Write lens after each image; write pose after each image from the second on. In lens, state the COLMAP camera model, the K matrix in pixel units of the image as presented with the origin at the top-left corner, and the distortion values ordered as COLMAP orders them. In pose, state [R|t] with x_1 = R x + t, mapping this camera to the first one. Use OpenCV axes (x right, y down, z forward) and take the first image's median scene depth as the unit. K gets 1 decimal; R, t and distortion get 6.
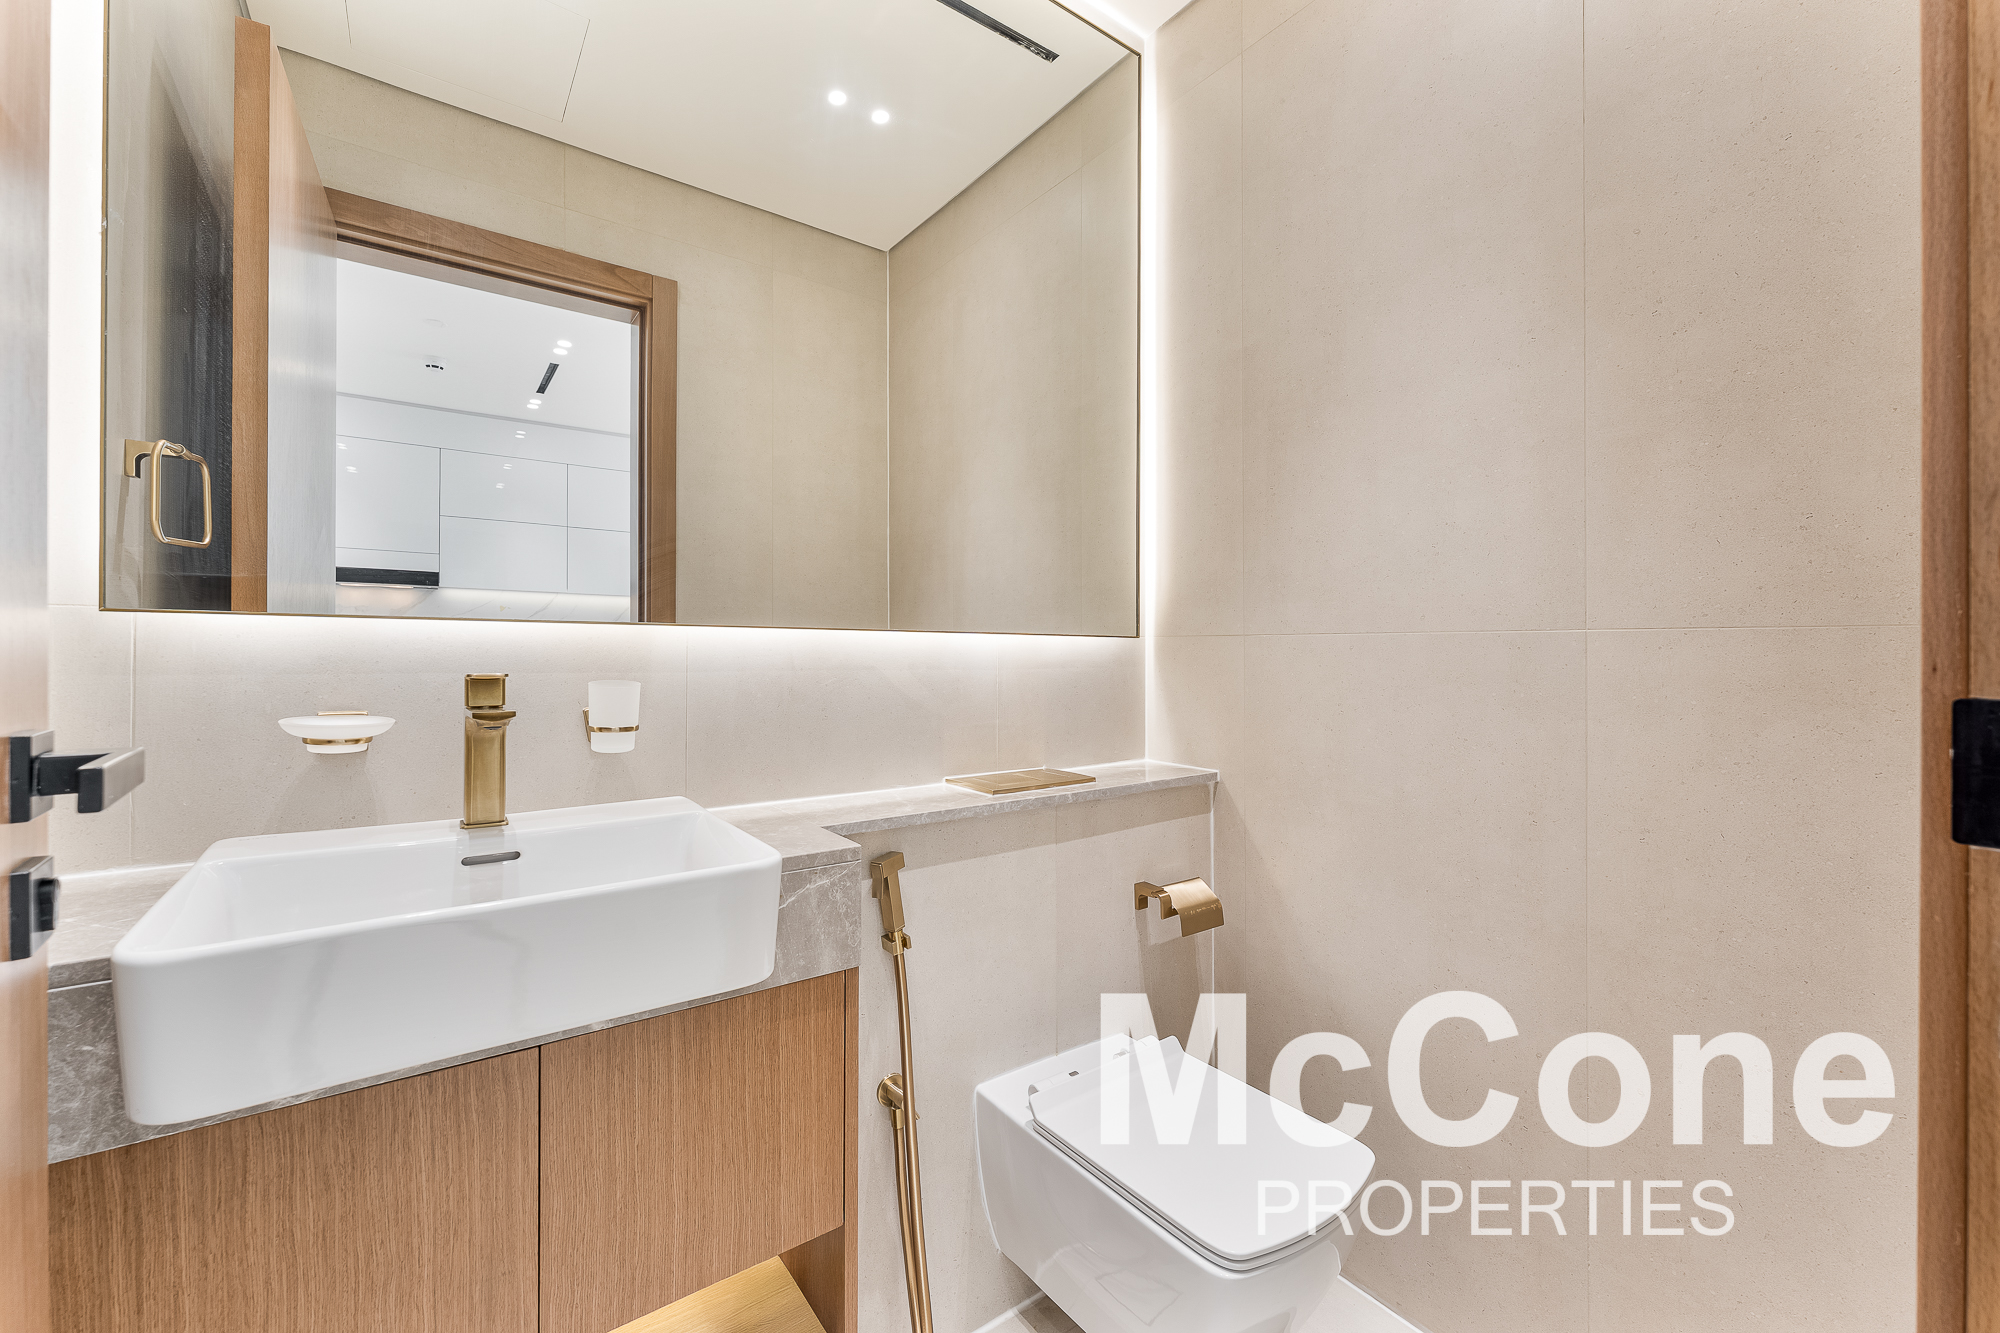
lens RADIAL K [[799.5, 0, 1000.0], [0, 799.5, 666.5], [0, 0, 1]] dist [-0.000034, -0.000096]
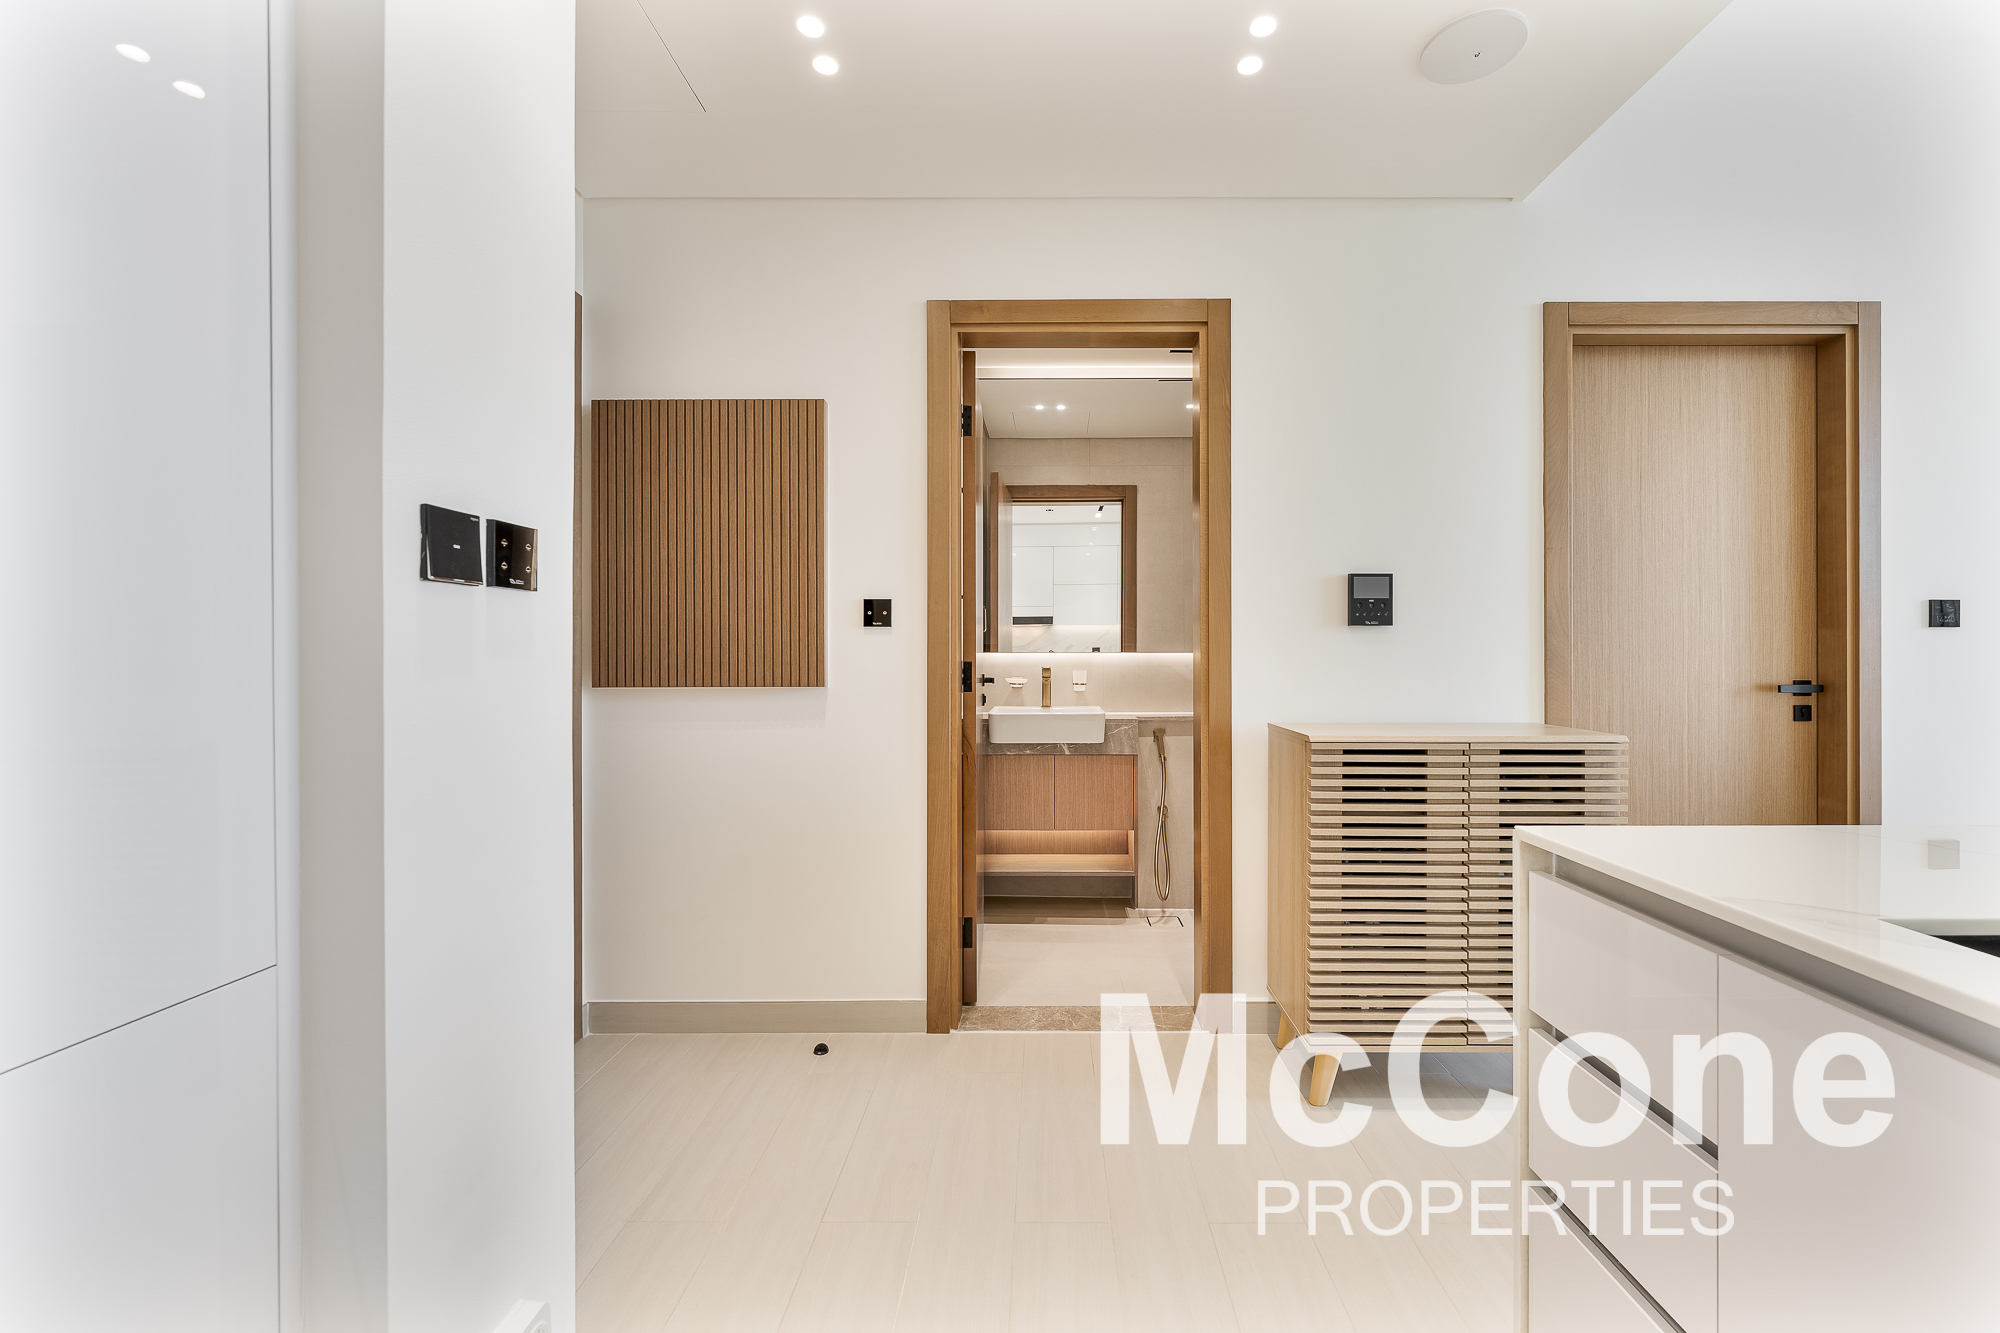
lens RADIAL K [[860.1, 0, 1025.3], [0, 860.1, 678.1], [0, 0, 1]] dist [0.001258, -0.000177]
pose [[0.787906, 0.006542, -0.615761, 1.720036], [-0.003293, 0.999974, 0.006411, 0.033807], [0.615787, -0.003024, 0.787907, -2.191121]]
